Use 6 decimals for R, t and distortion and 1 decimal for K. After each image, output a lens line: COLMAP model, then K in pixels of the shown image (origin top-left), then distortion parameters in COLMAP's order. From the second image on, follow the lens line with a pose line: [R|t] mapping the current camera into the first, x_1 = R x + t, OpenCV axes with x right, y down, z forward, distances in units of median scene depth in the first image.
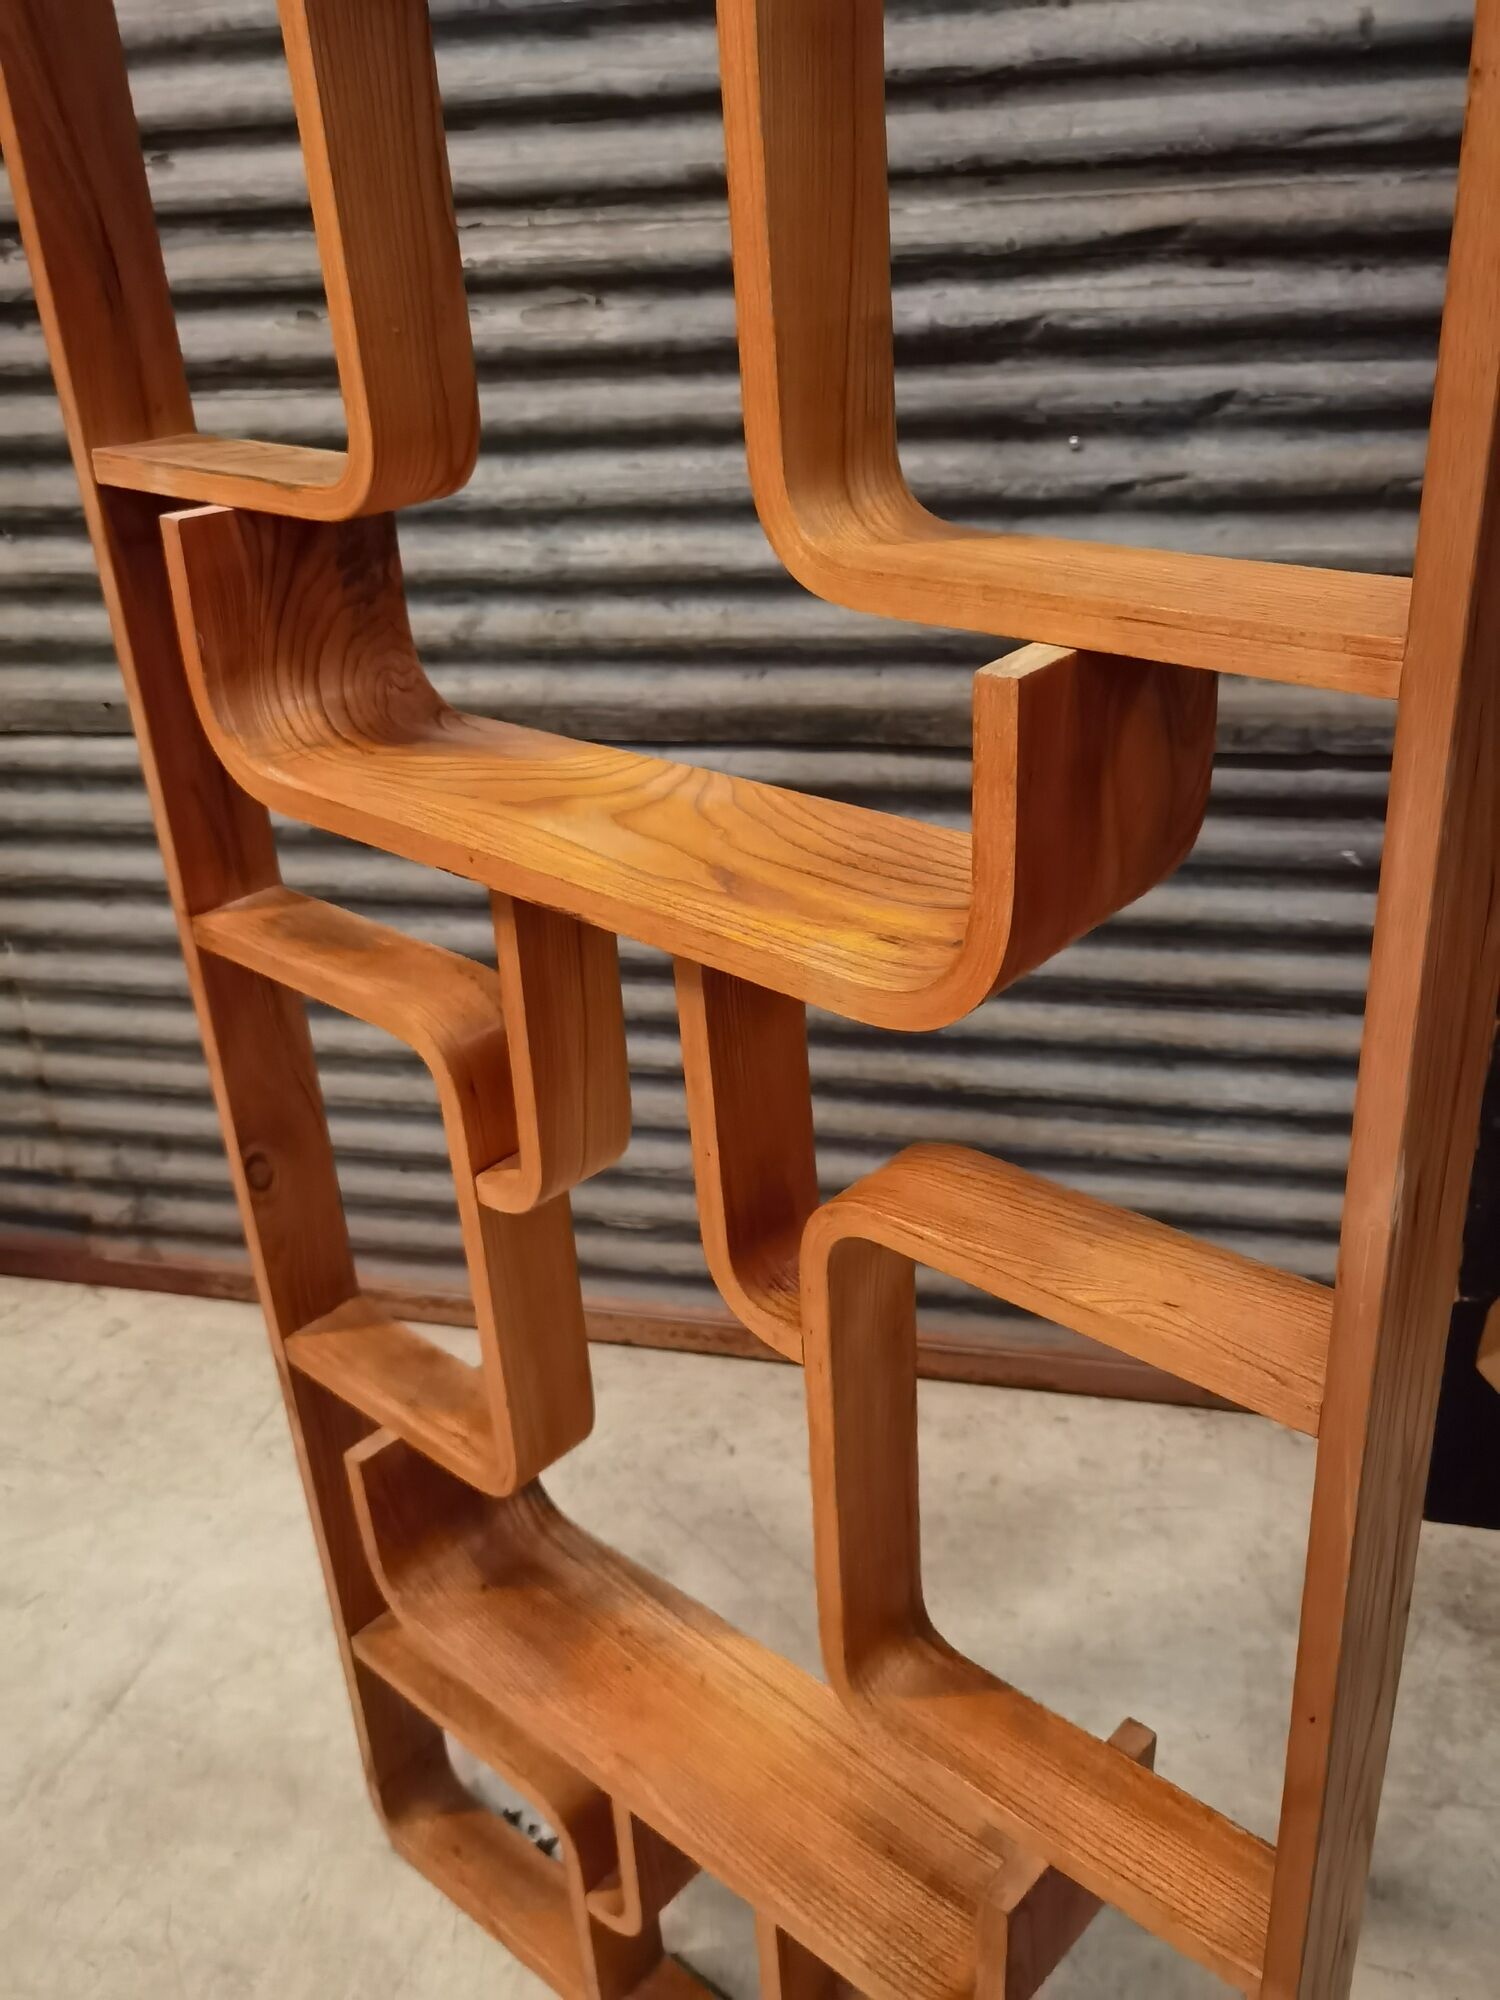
lens RADIAL K [[1718.9, 0, 761.5], [0, 1718.9, 1001.6], [0, 0, 1]] dist [-0.010677, 0.039417]
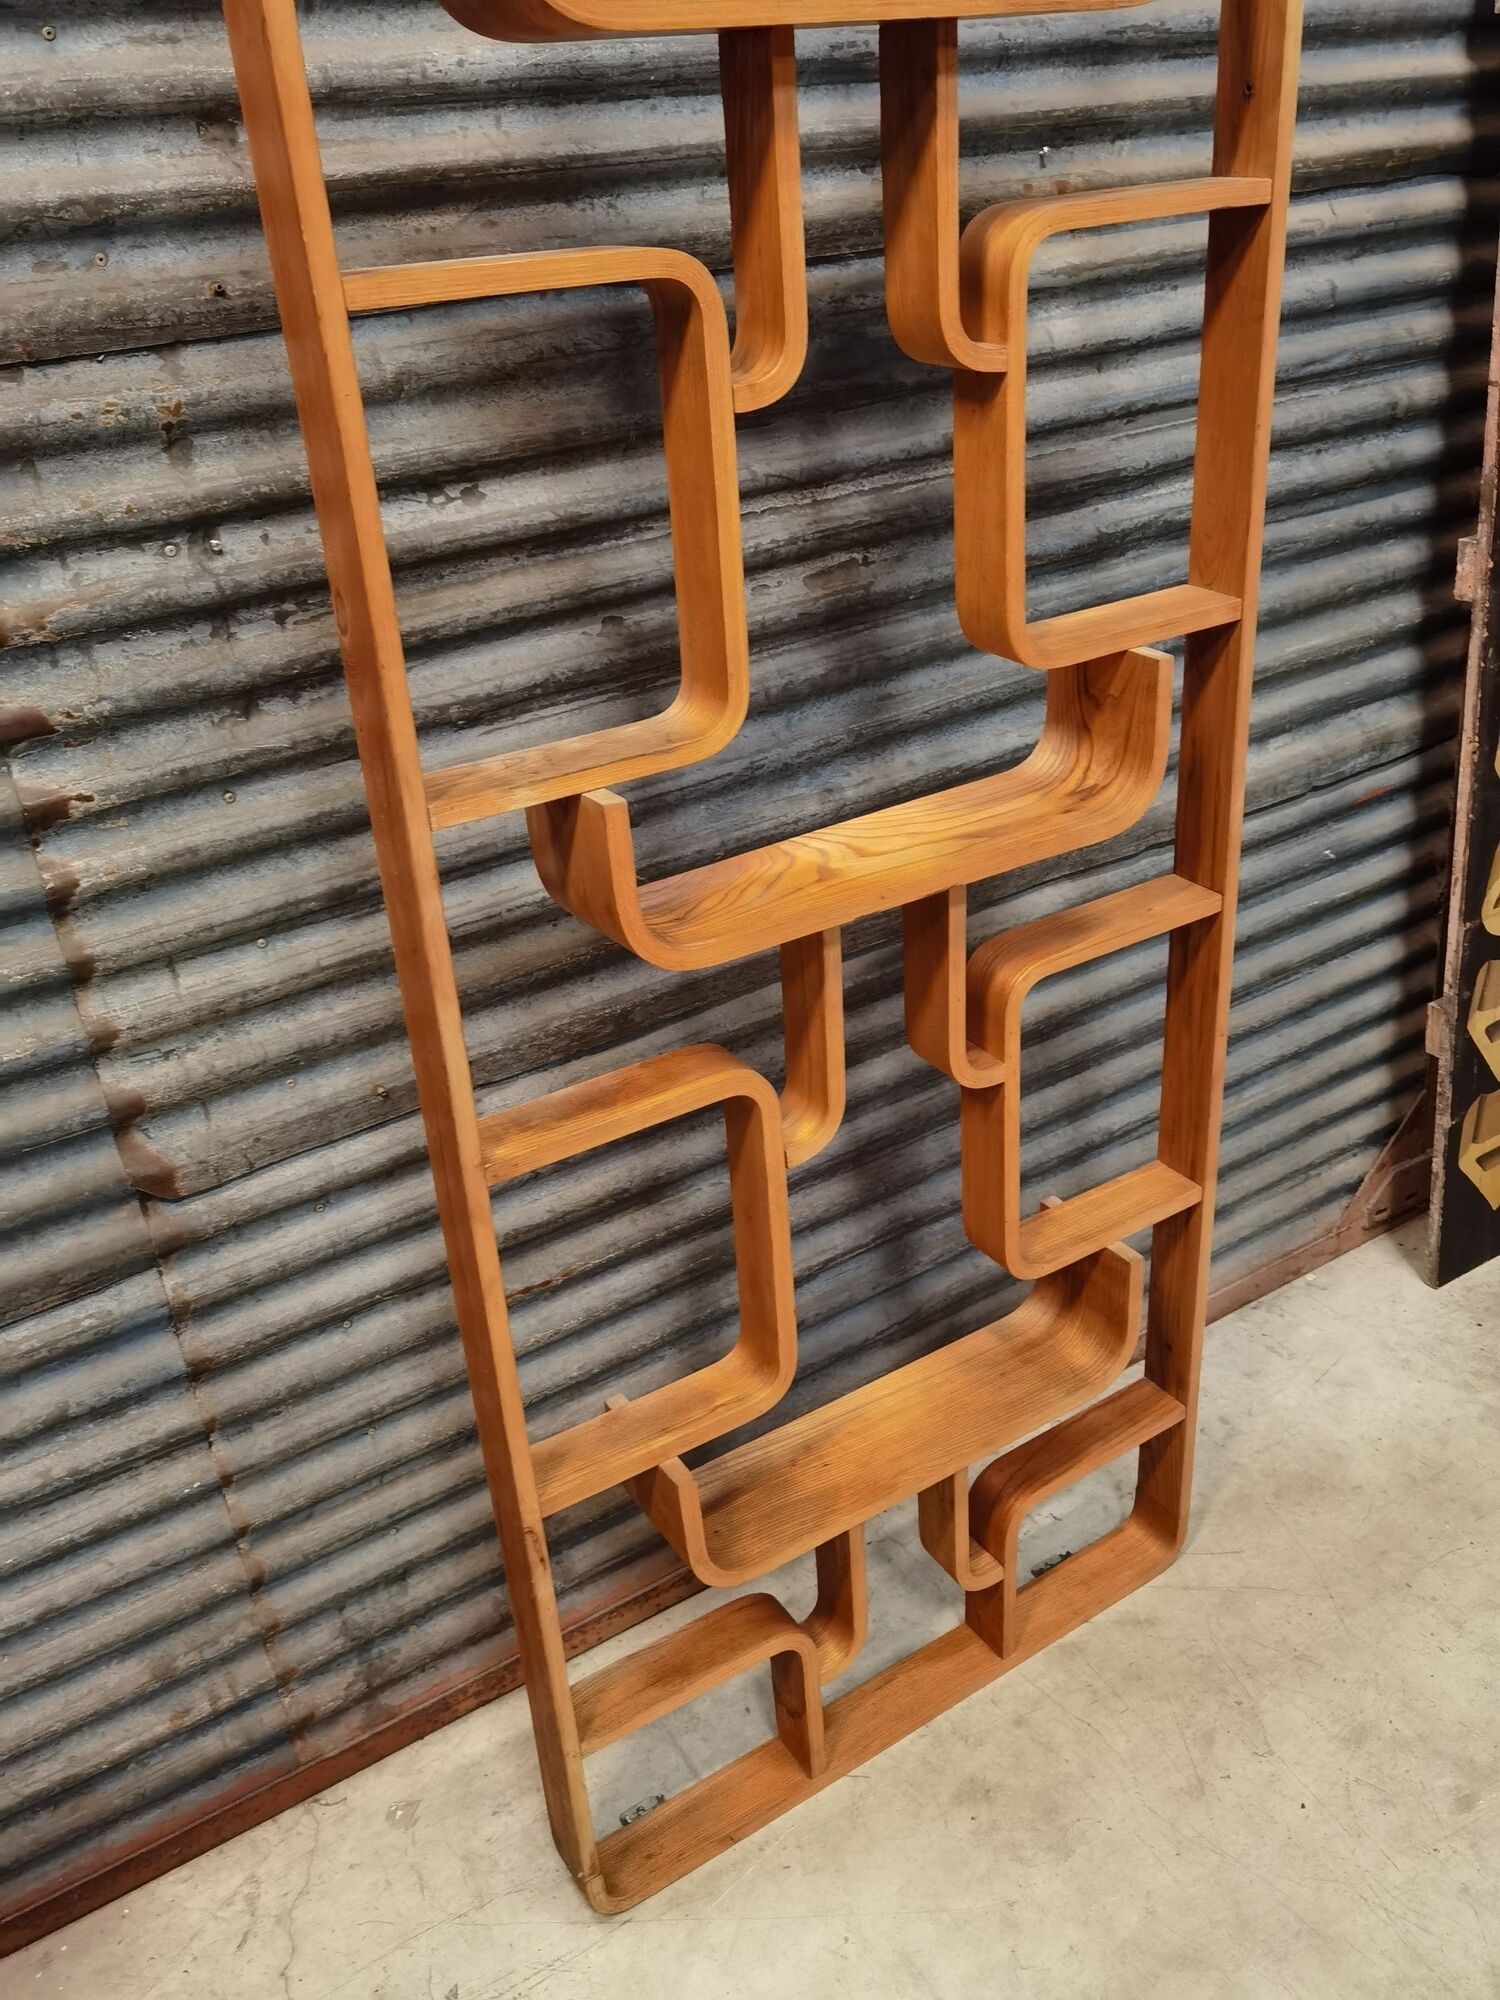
lens RADIAL K [[1718.9, 0, 761.5], [0, 1718.9, 1001.6], [0, 0, 1]] dist [-0.010677, 0.039417]
pose [[0.705481, -0.322472, 0.631117, -1.302158], [0.356705, 0.931040, 0.076983, -0.359513], [-0.612420, 0.170812, 0.771858, 0.349299]]
